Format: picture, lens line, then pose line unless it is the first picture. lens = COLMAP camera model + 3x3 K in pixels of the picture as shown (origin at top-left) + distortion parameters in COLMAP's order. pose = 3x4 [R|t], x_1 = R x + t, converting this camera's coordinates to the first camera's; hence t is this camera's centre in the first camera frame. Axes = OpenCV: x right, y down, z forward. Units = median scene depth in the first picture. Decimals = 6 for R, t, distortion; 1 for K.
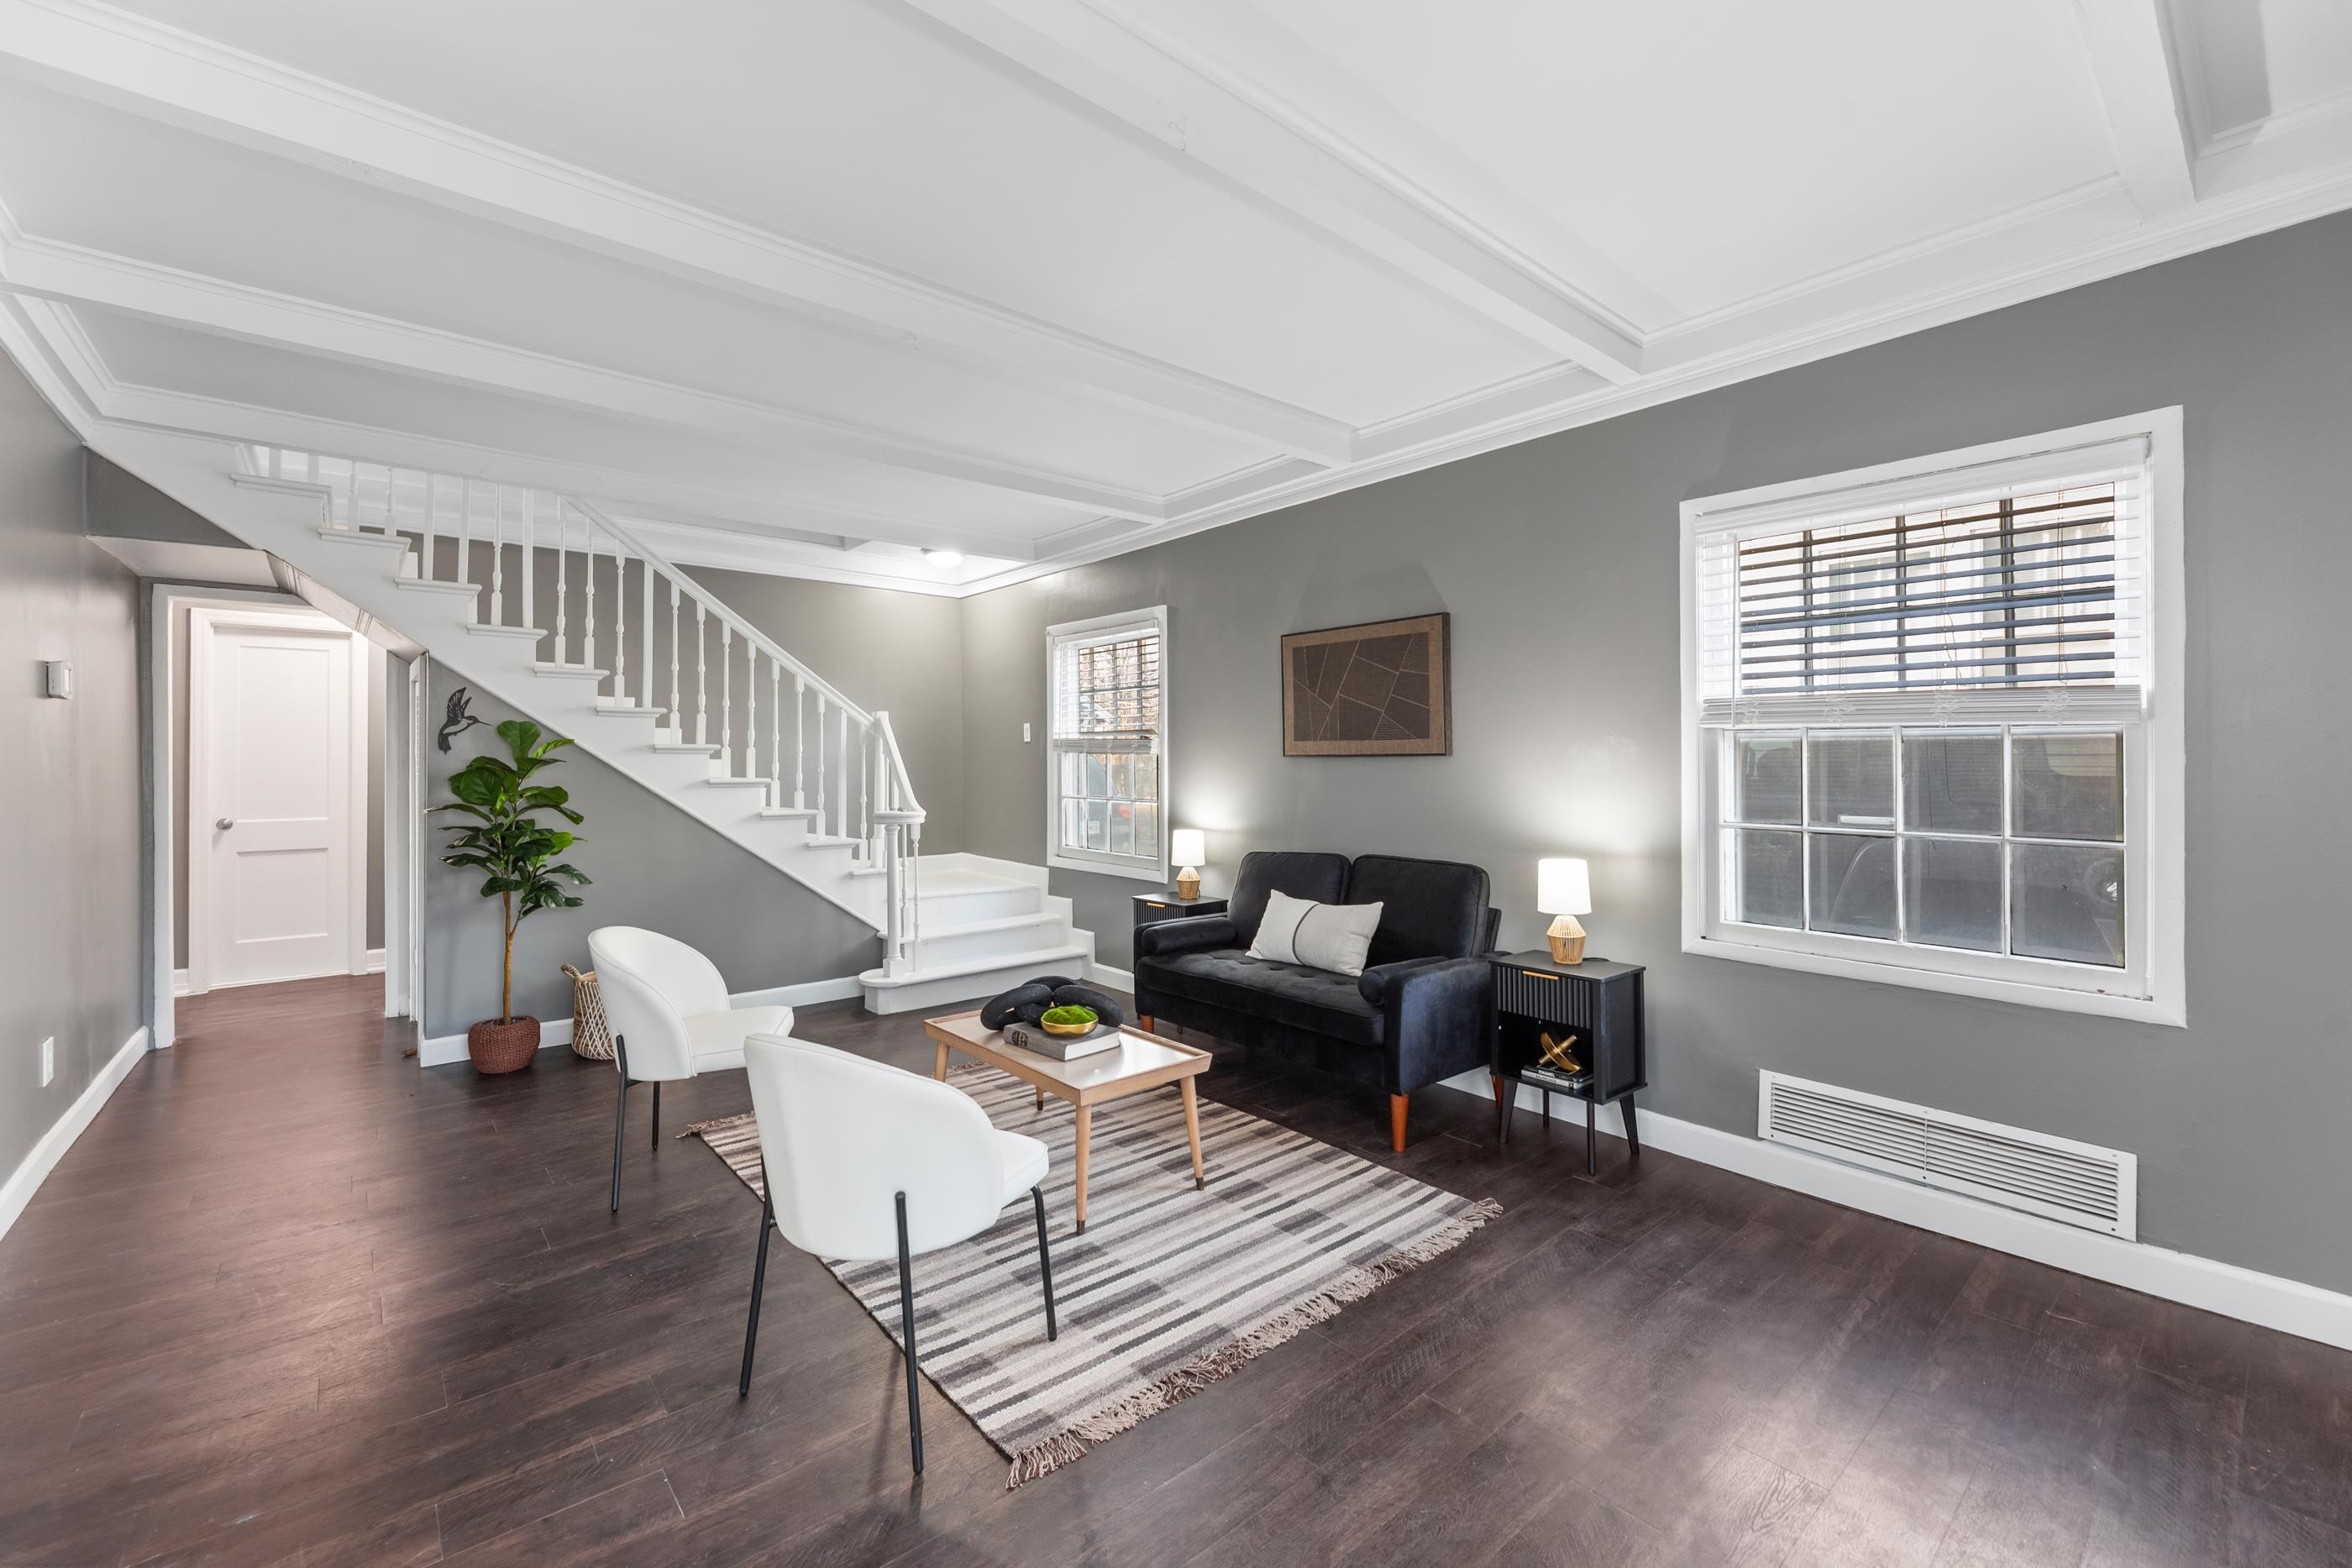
lens RADIAL K [[972.1, 0, 1177.3], [0, 972.1, 769.9], [0, 0, 1]] dist [0.002170, 0.000072]
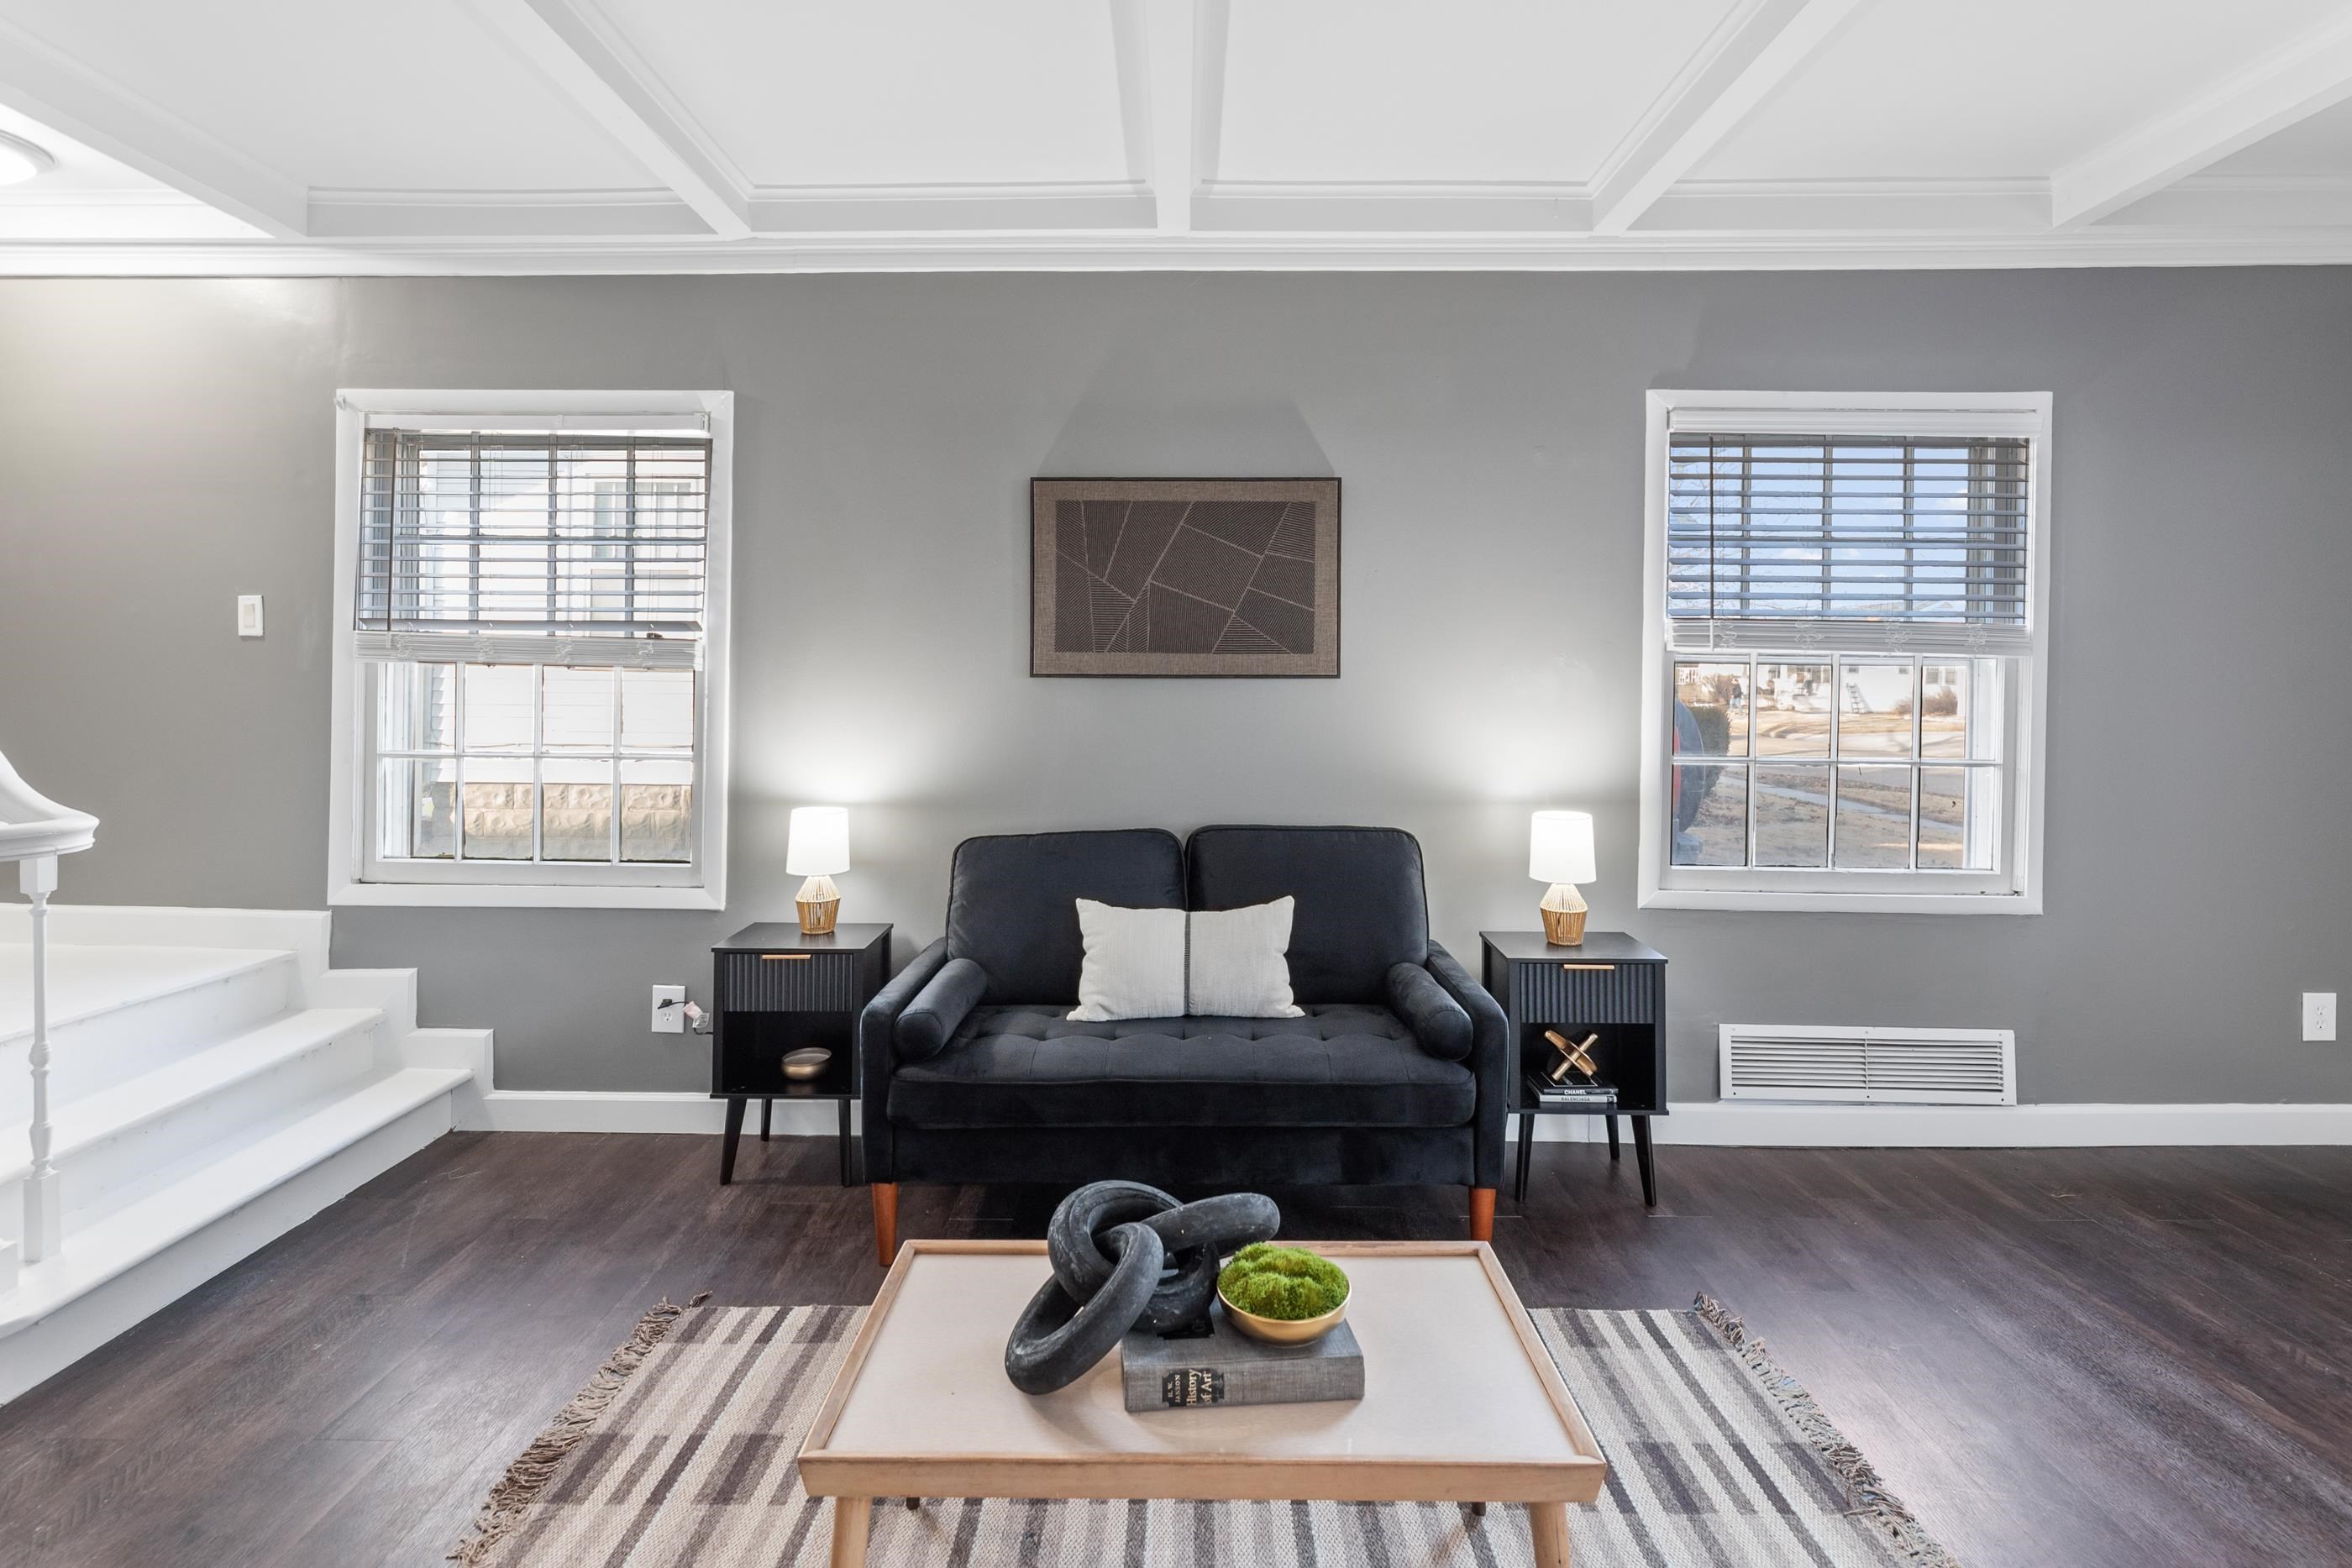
lens RADIAL K [[1091.2, 0, 1173.2], [0, 1091.2, 677.3], [0, 0, 1]] dist [-0.001782, 0.000793]
pose [[0.656801, -0.001366, 0.754063, -0.391848], [-0.000304, 0.999998, 0.002077, -0.016617], [-0.754064, -0.001593, 0.656799, 0.541765]]
